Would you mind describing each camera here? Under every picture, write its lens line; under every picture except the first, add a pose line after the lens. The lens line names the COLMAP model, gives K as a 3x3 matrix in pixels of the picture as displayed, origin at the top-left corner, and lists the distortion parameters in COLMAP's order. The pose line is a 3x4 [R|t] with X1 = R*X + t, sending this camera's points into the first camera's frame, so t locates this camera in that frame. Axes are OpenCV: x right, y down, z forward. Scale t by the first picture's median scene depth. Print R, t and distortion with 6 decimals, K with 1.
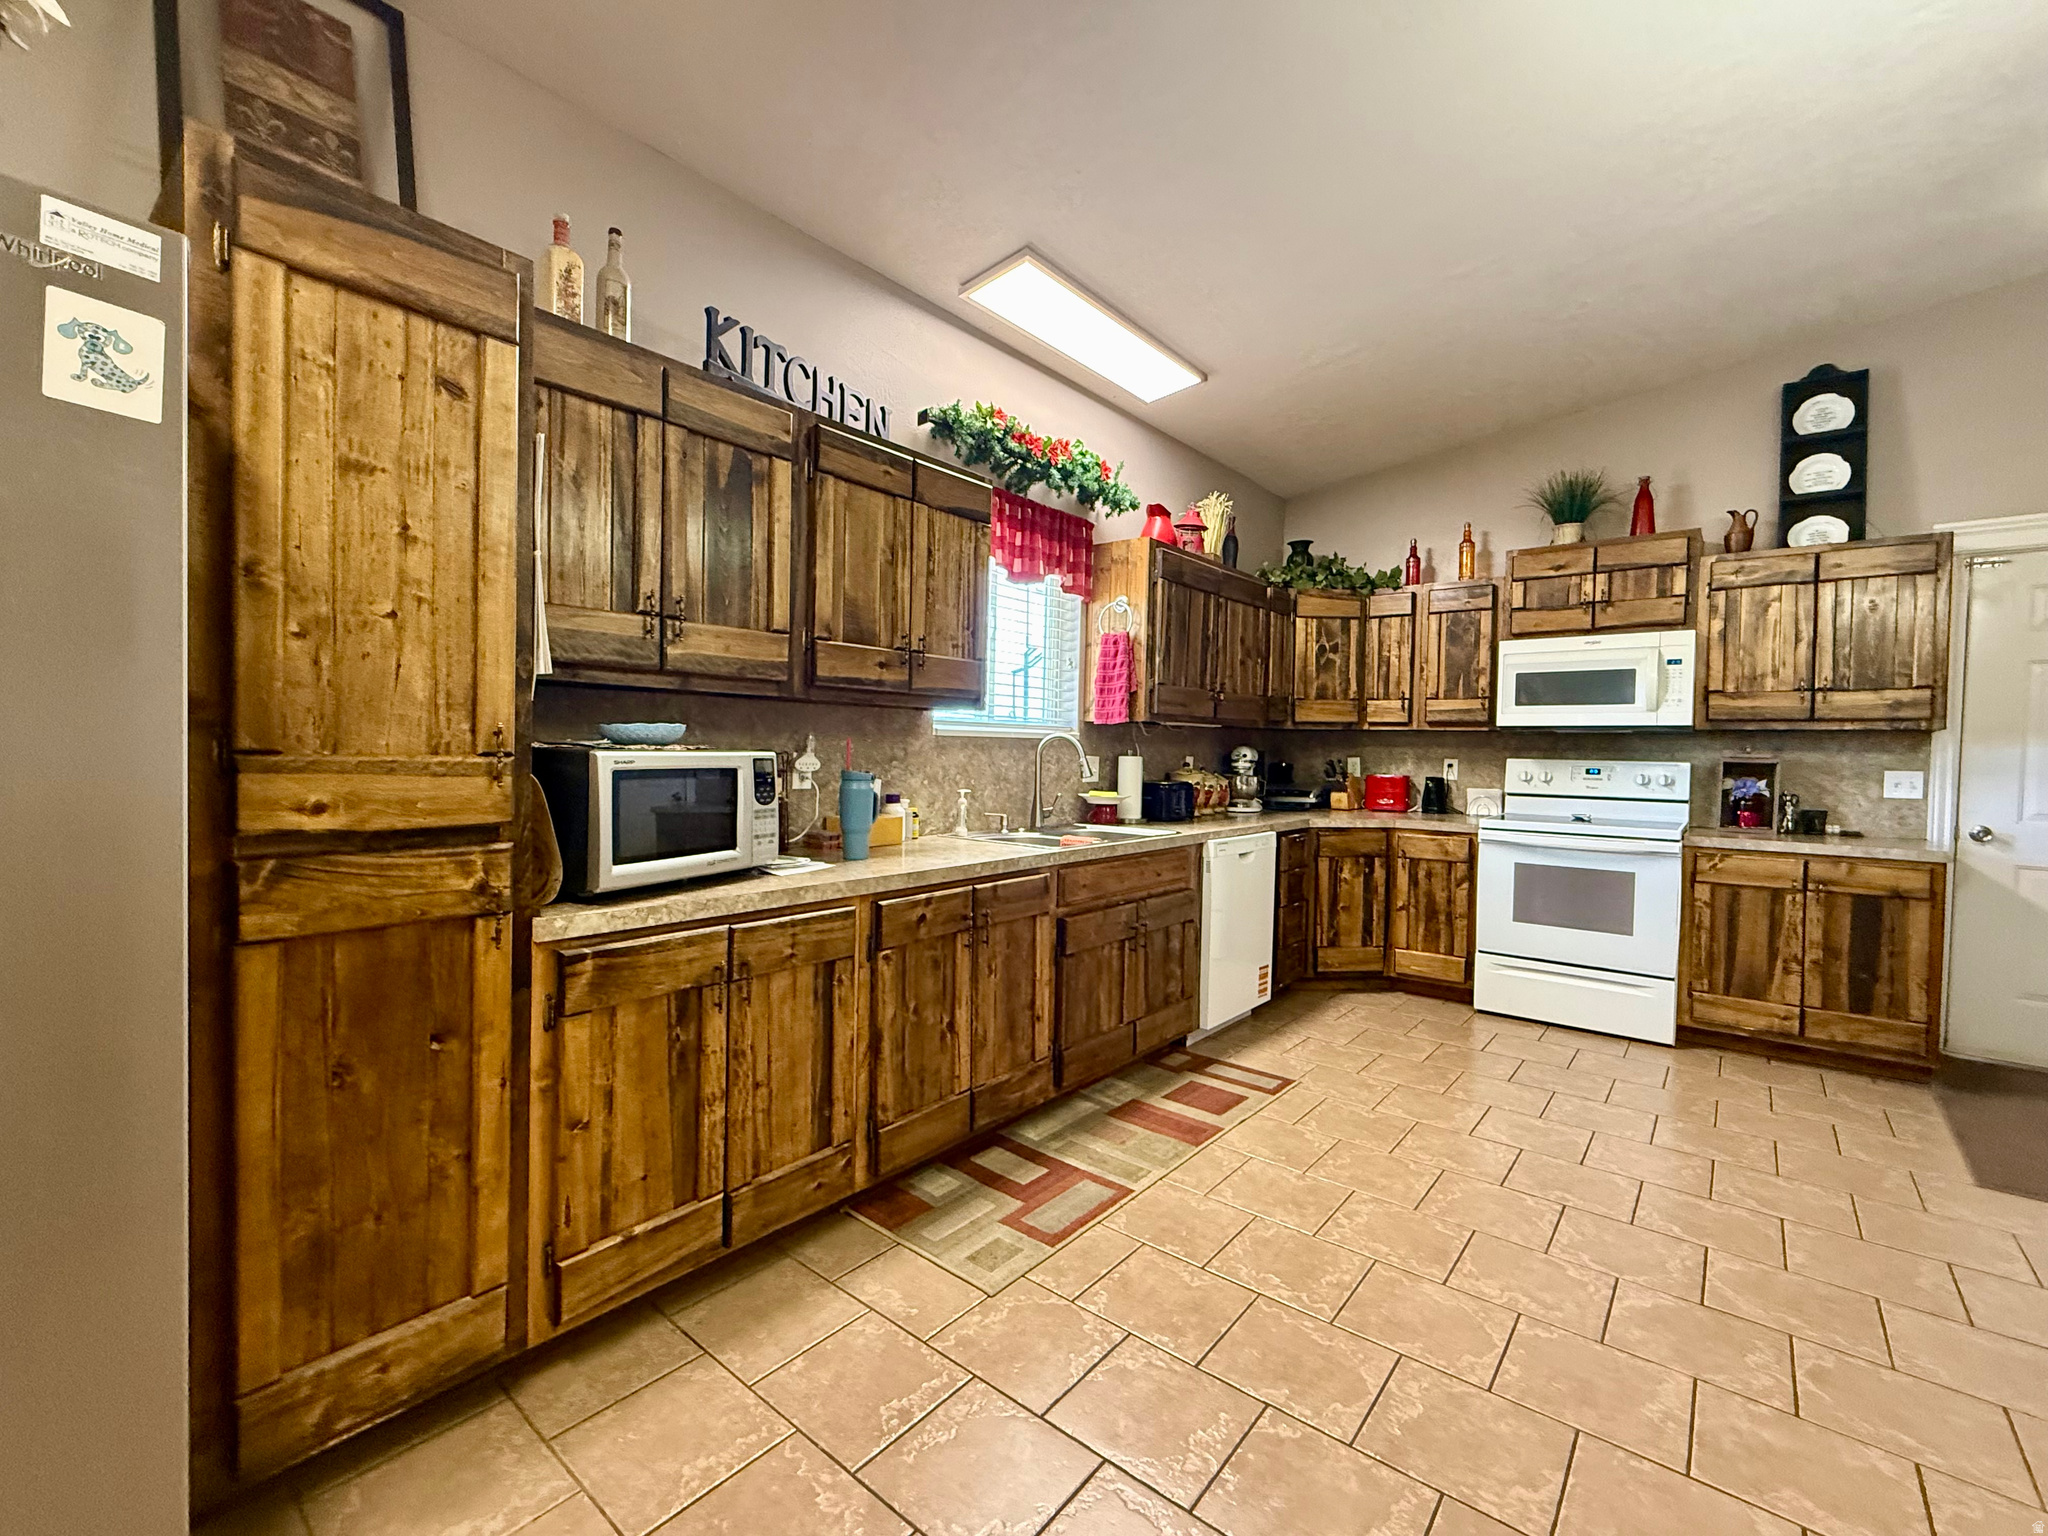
lens RADIAL K [[878.8, 0, 1017.7], [0, 878.8, 772.8], [0, 0, 1]] dist [-0.003083, -0.000602]
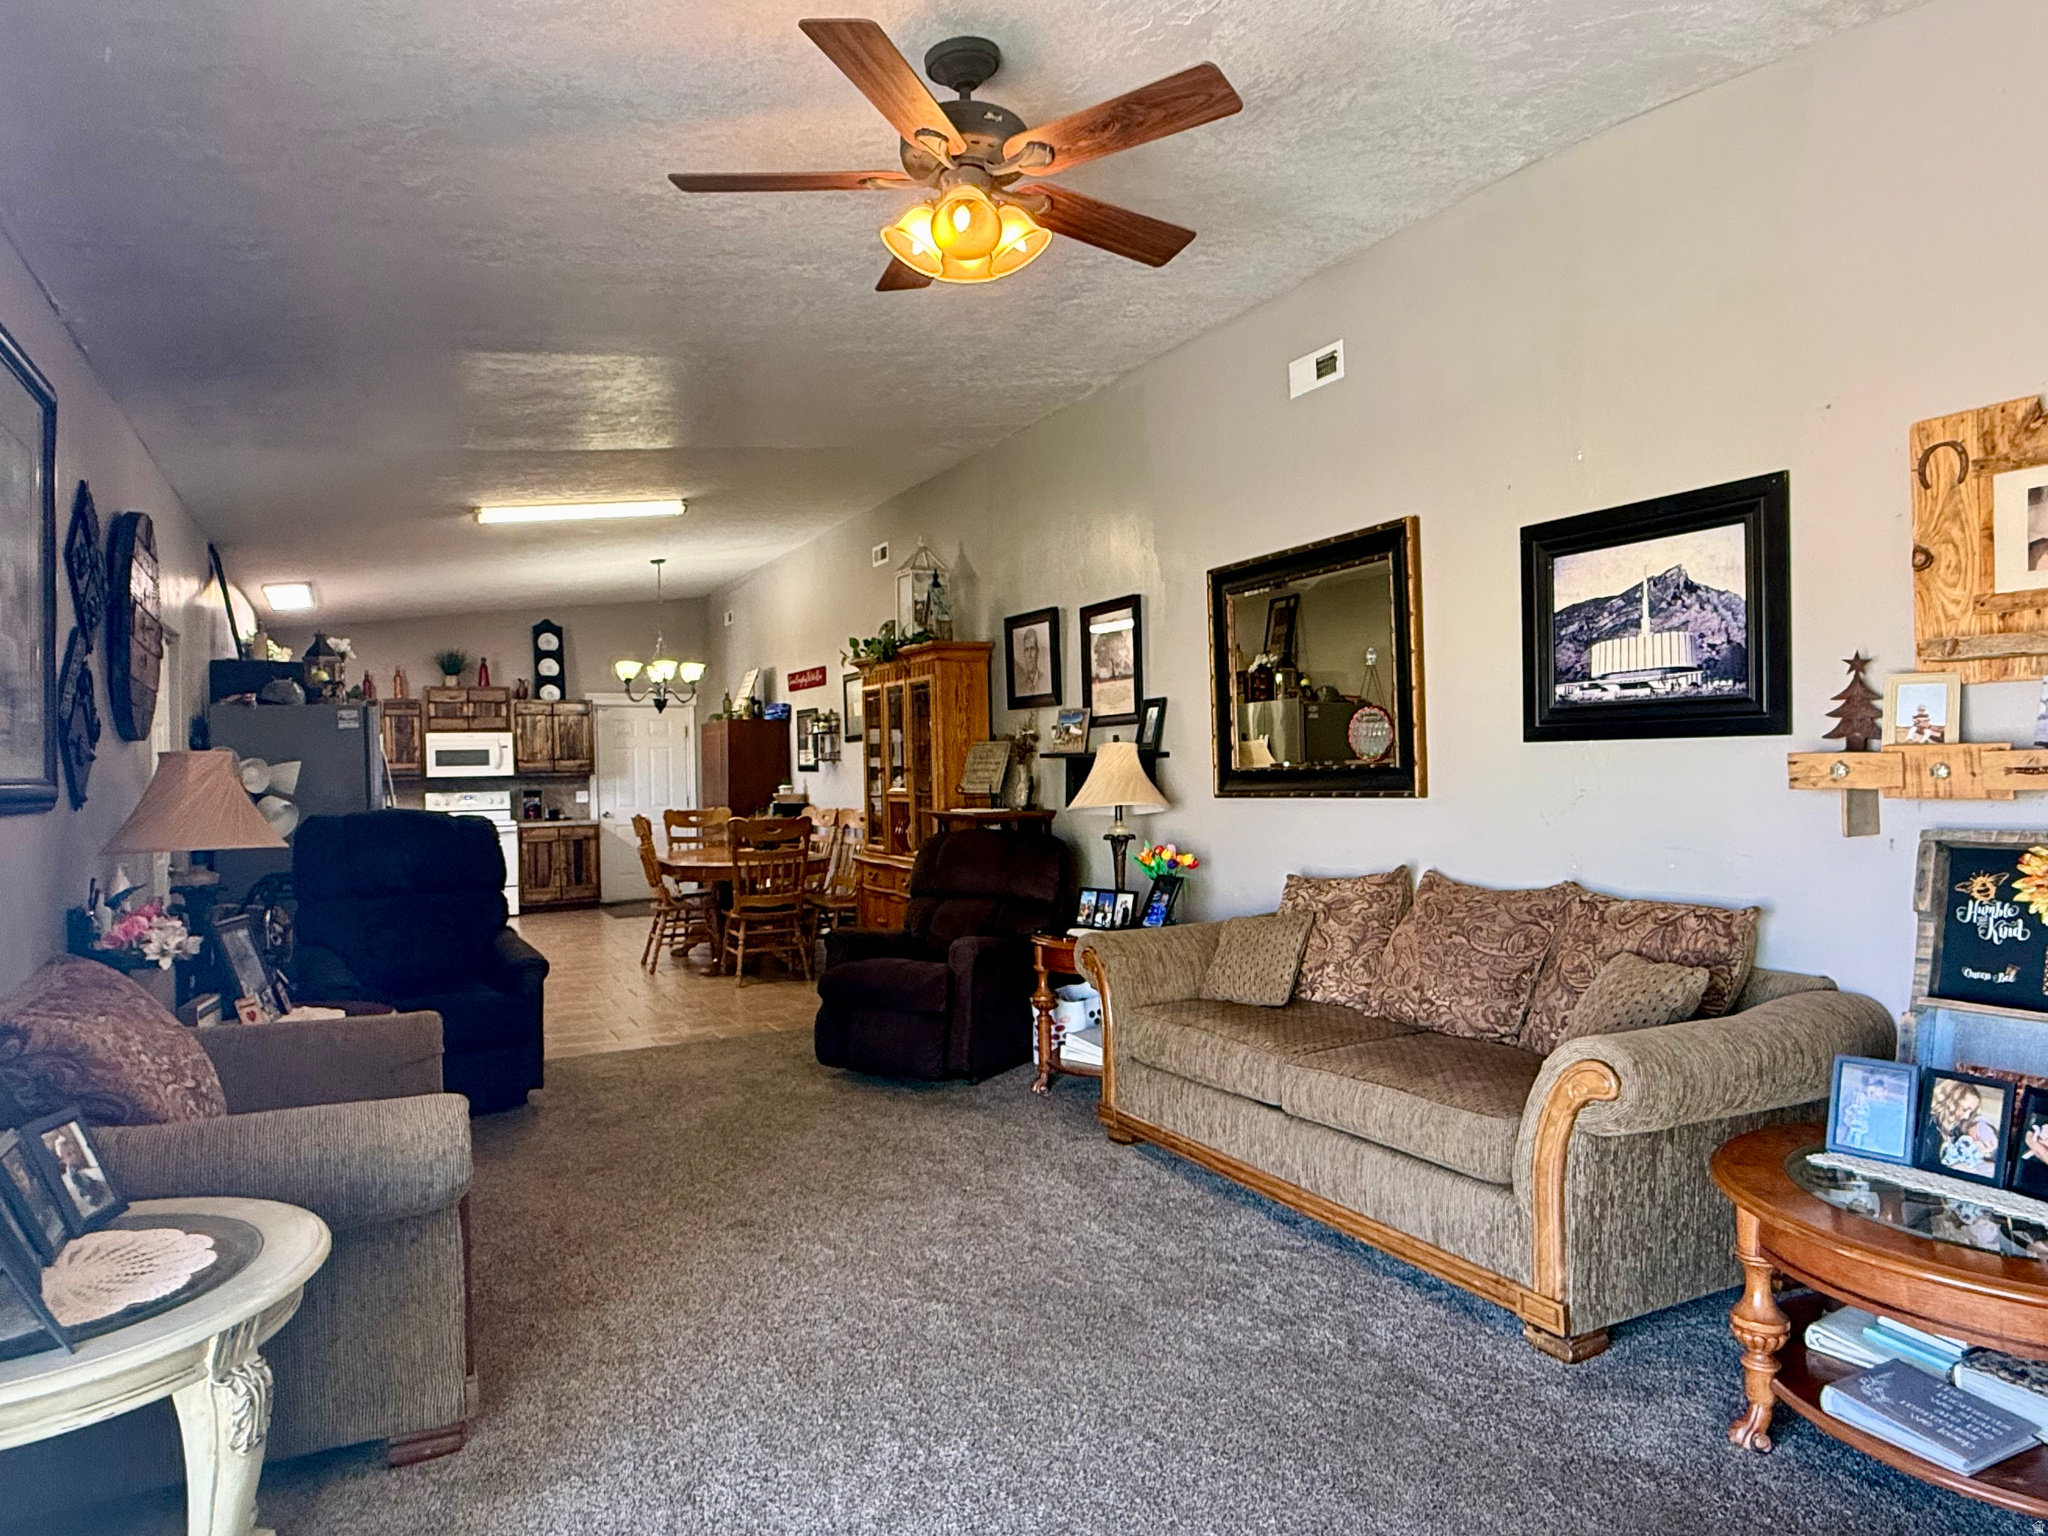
lens RADIAL K [[1264.0, 0, 1020.3], [0, 1264.0, 774.4], [0, 0, 1]] dist [-0.003978, -0.000345]
pose [[0.381465, -0.031001, 0.923863, -1.727594], [0.056496, 0.998351, 0.010174, -0.015333], [-0.922655, 0.048314, 0.382587, -1.440845]]
